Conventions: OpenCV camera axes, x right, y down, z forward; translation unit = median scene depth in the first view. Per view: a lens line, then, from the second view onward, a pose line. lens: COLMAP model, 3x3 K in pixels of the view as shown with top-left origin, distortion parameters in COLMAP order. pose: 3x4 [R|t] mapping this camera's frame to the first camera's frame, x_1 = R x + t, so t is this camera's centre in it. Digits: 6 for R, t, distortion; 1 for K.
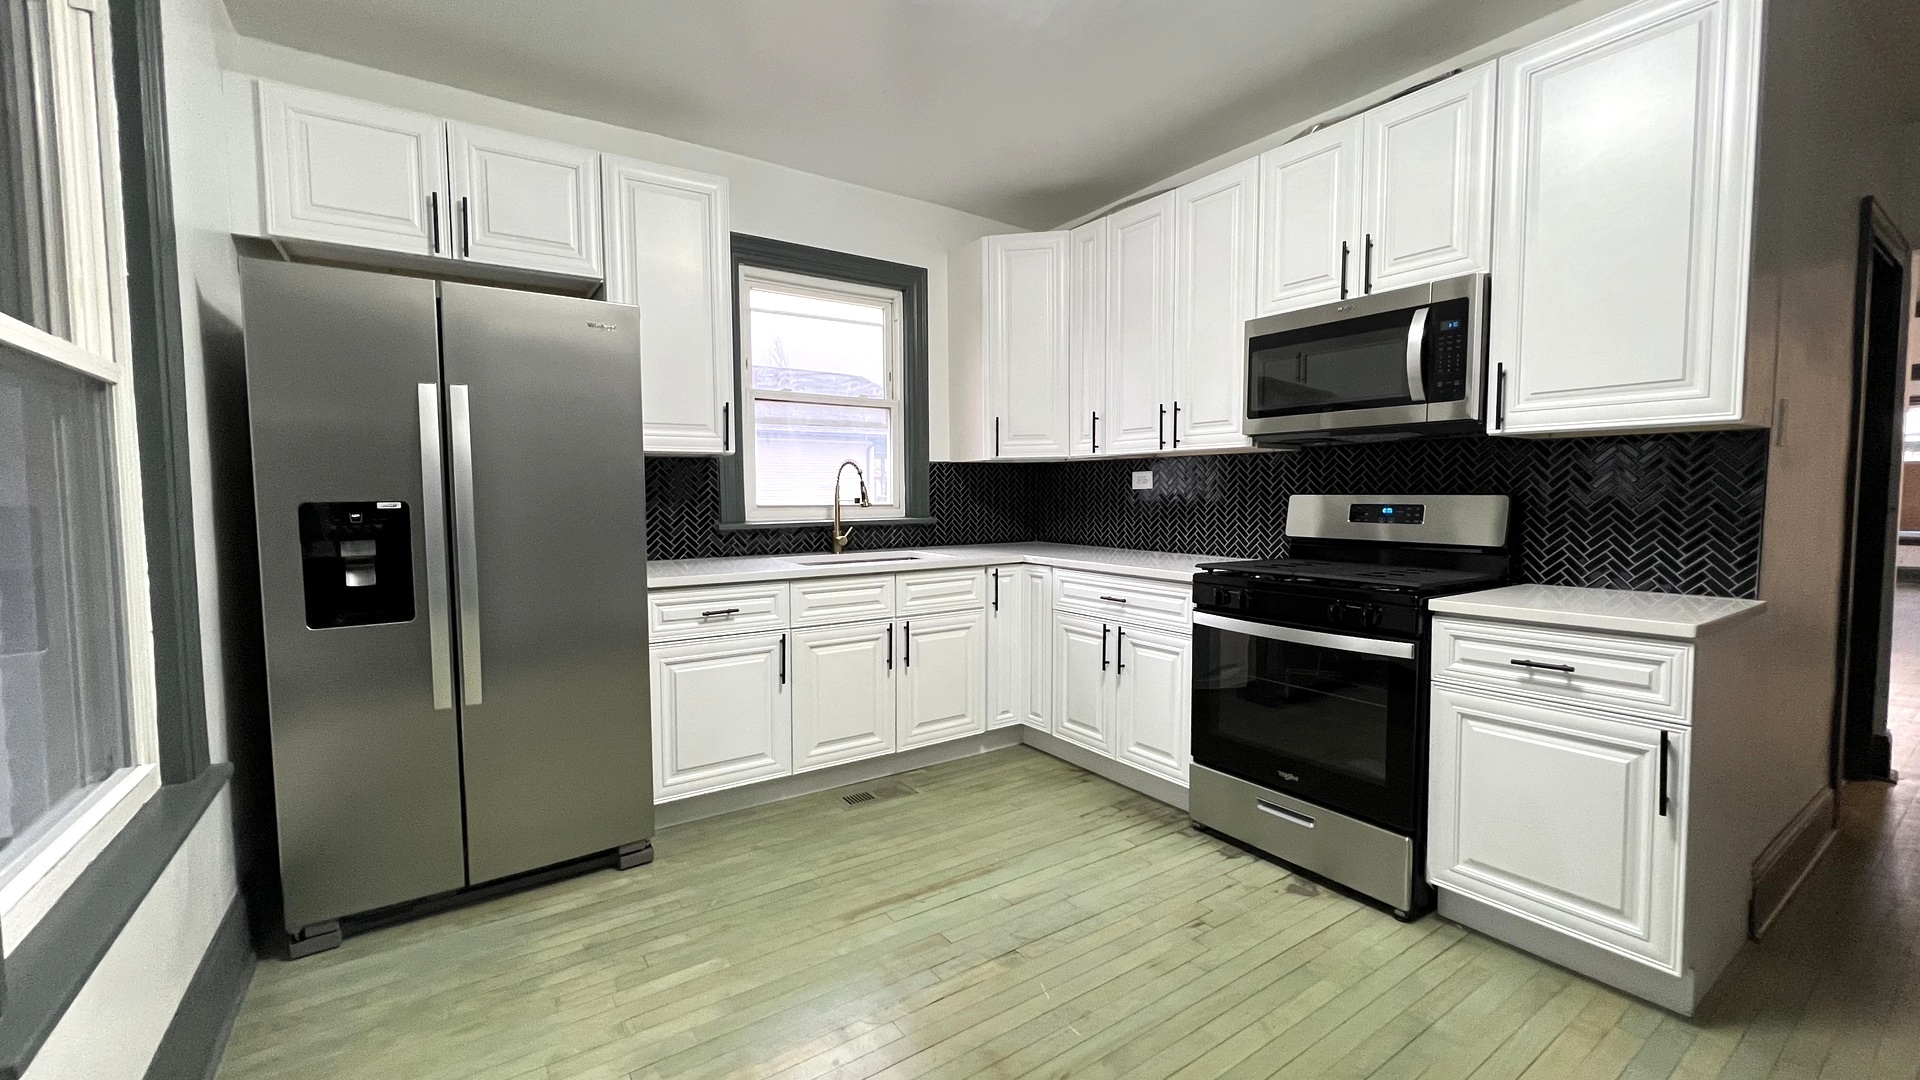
lens RADIAL K [[772.1, 0, 956.2], [0, 772.1, 537.8], [0, 0, 1]] dist [-0.001151, -0.000056]
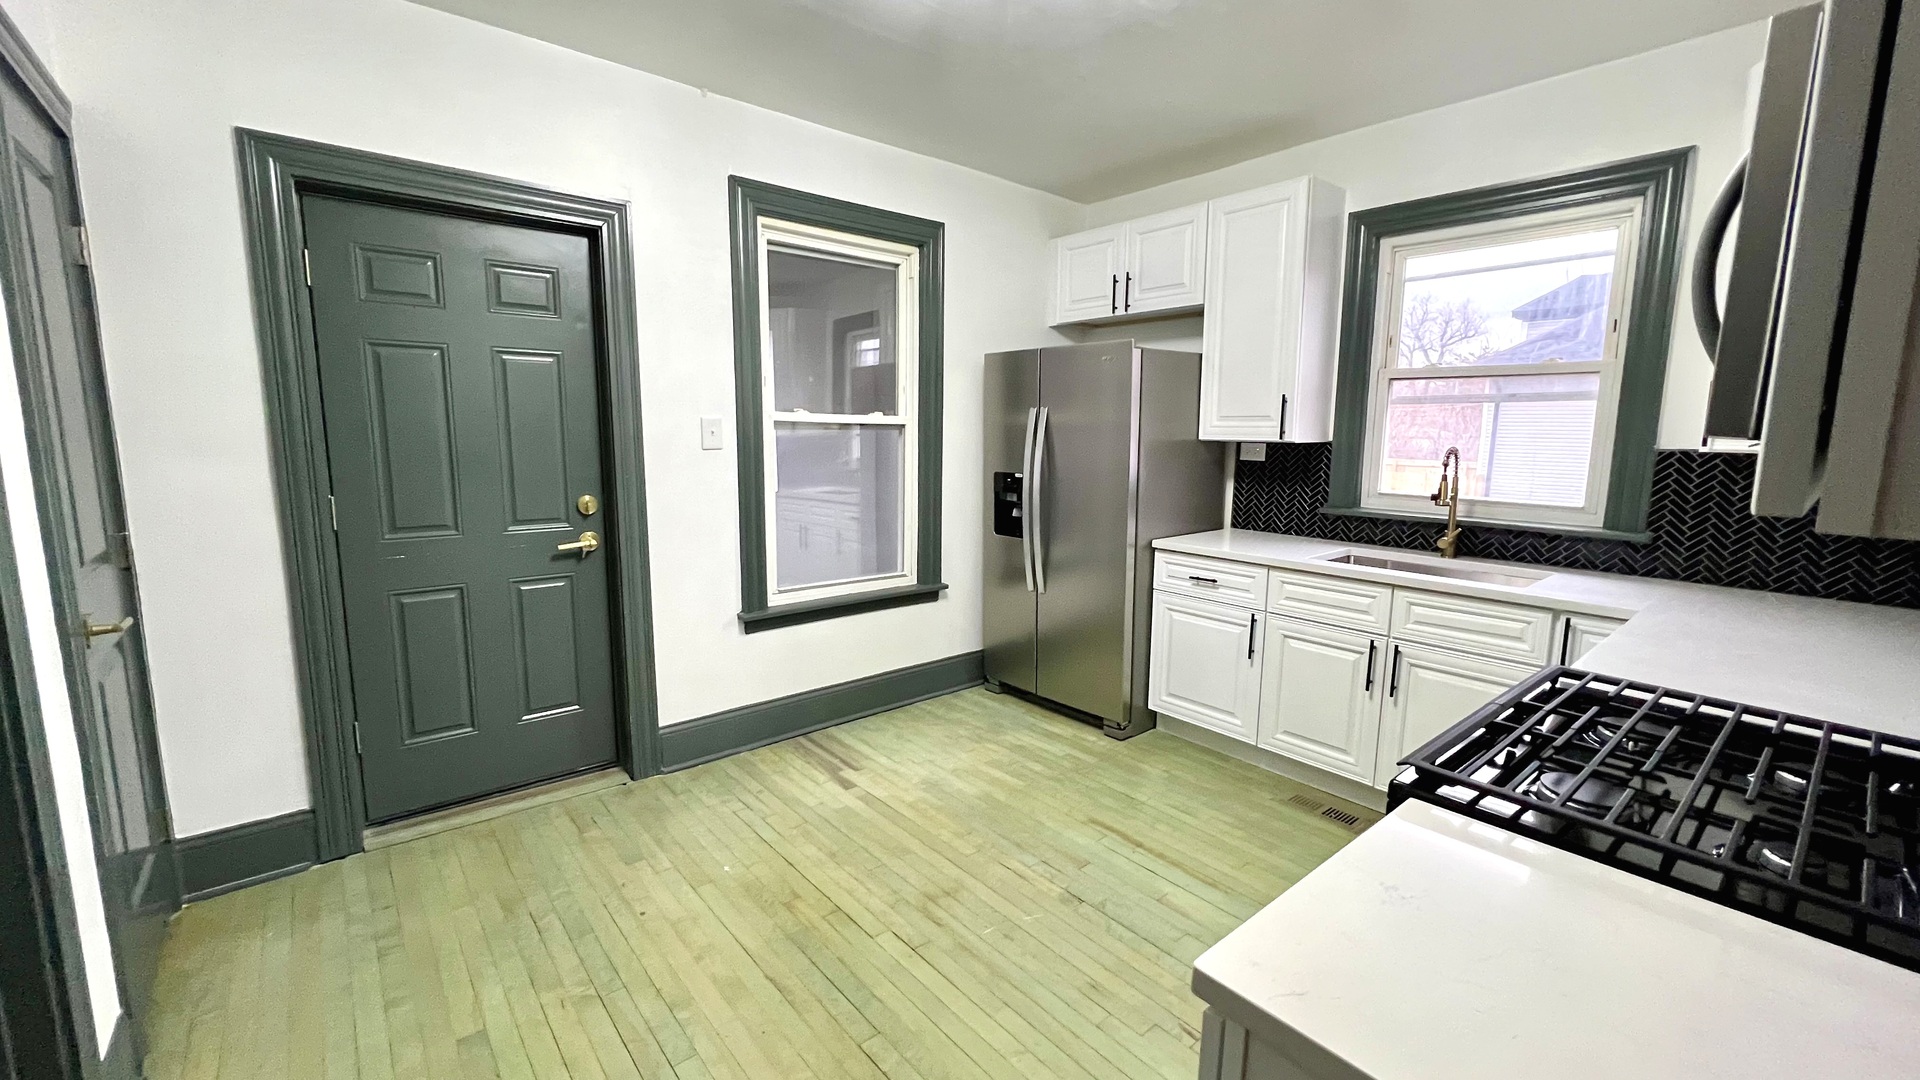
lens RADIAL K [[772.1, 0, 956.5], [0, 772.1, 536.9], [0, 0, 1]] dist [-0.001151, -0.000056]
pose [[0.096170, 0.147345, -0.984399, 0.826221], [-0.071842, 0.987431, 0.140780, -0.109383], [0.992769, 0.057182, 0.105547, 0.495811]]
